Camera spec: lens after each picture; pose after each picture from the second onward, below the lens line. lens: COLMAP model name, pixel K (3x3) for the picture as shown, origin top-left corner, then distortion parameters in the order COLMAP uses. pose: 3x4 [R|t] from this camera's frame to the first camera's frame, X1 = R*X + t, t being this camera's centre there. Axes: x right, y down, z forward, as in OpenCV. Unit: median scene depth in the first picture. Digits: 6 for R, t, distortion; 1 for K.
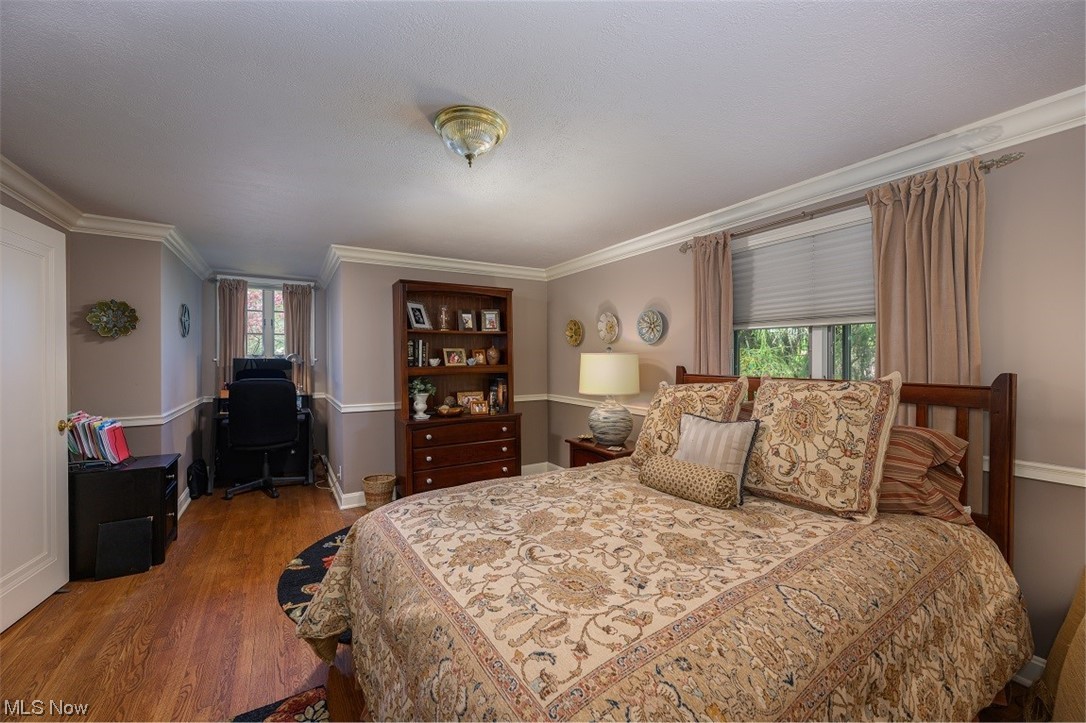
lens RADIAL K [[427.4, 0, 539.4], [0, 427.4, 360.9], [0, 0, 1]] dist [-0.003266, -0.000209]
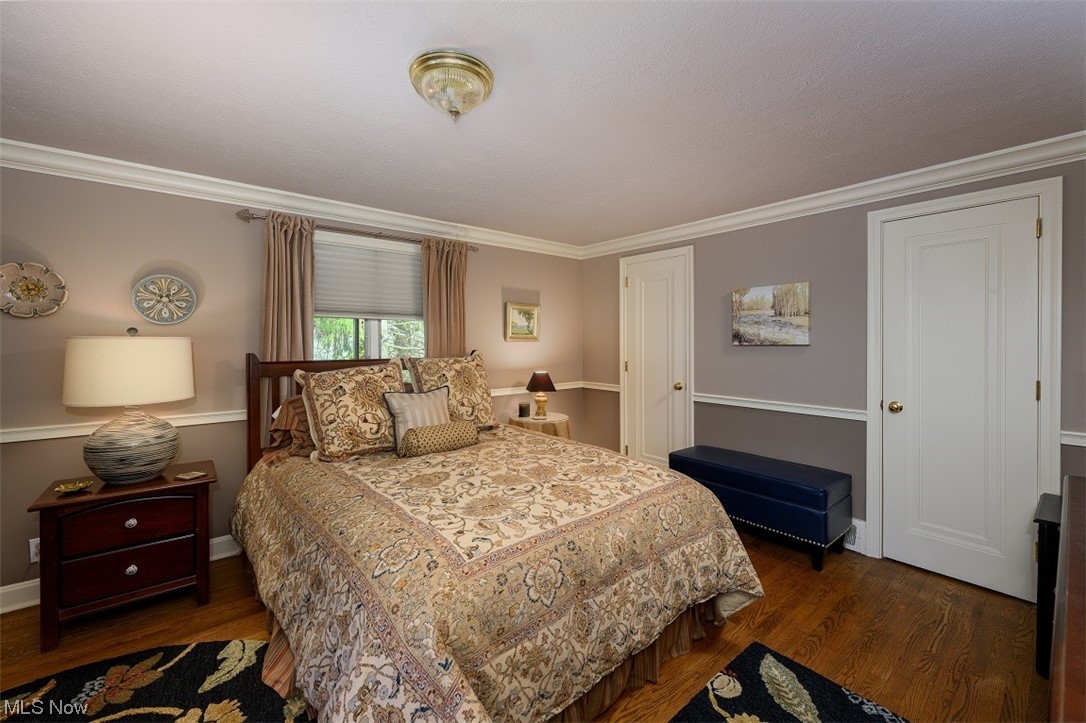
lens RADIAL K [[427.4, 0, 539.4], [0, 427.4, 360.9], [0, 0, 1]] dist [-0.003266, -0.000209]
pose [[-0.129745, -0.045462, 0.990505, -1.158623], [0.010235, 0.998834, 0.047185, -0.015275], [-0.991495, 0.016260, -0.129128, 1.042824]]
